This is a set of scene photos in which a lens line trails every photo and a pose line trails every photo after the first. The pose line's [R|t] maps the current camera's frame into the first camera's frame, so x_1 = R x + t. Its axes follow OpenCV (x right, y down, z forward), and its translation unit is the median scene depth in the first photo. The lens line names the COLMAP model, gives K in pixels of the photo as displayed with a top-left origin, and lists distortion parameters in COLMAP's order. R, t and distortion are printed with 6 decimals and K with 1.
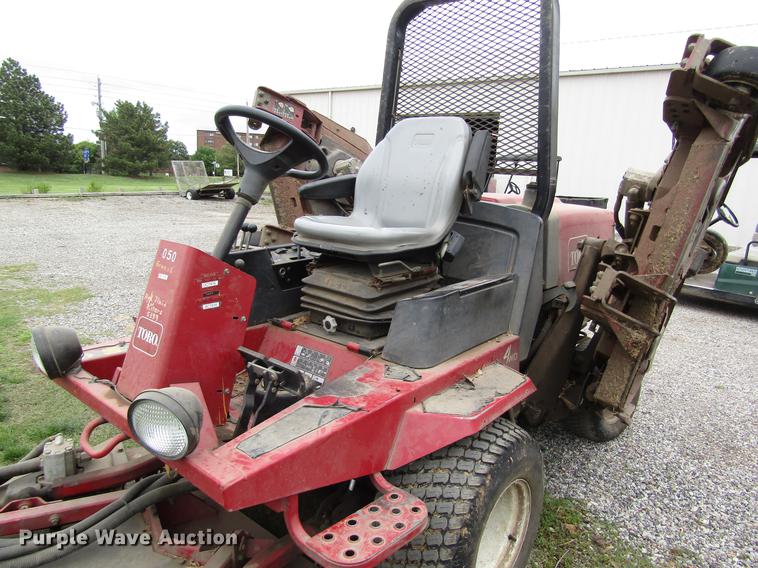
lens RADIAL K [[541.5, 0, 379.0], [0, 541.5, 284.0], [0, 0, 1]] dist [-0.011471, 0.003808]
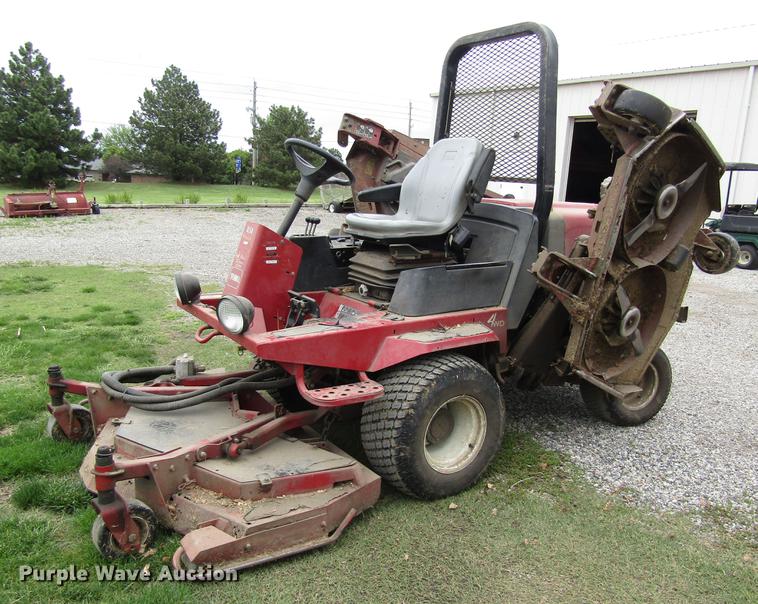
lens RADIAL K [[671.2, 0, 379.6], [0, 671.2, 312.4], [0, 0, 1]] dist [-0.006578, 0.004728]
pose [[0.959377, 0.053820, -0.276946, 0.419650], [-0.057788, 0.998310, -0.006181, 0.136430], [0.276145, 0.021934, 0.960866, -0.627243]]
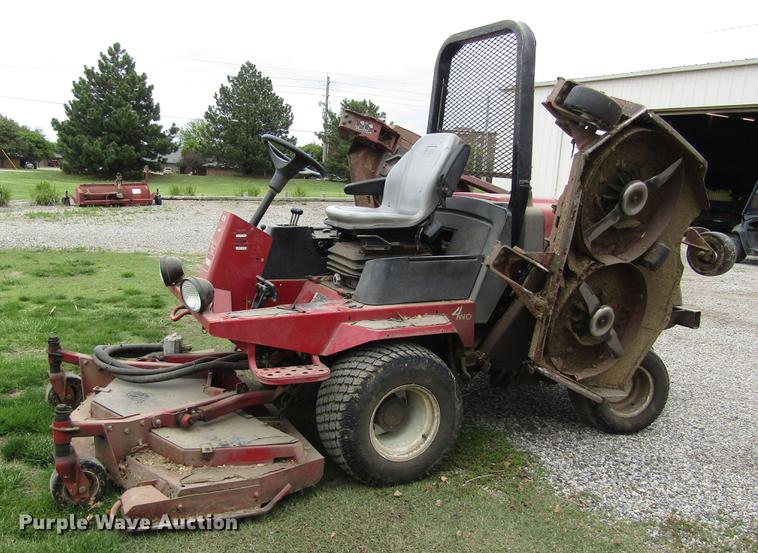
lens RADIAL K [[701.4, 0, 332.8], [0, 701.4, 273.5], [0, 0, 1]] dist [-0.000512, -0.000722]
pose [[0.893154, 0.070275, -0.444227, 0.707417], [-0.101622, 0.993707, -0.047119, 0.144961], [0.438120, 0.087228, 0.894674, -0.653506]]
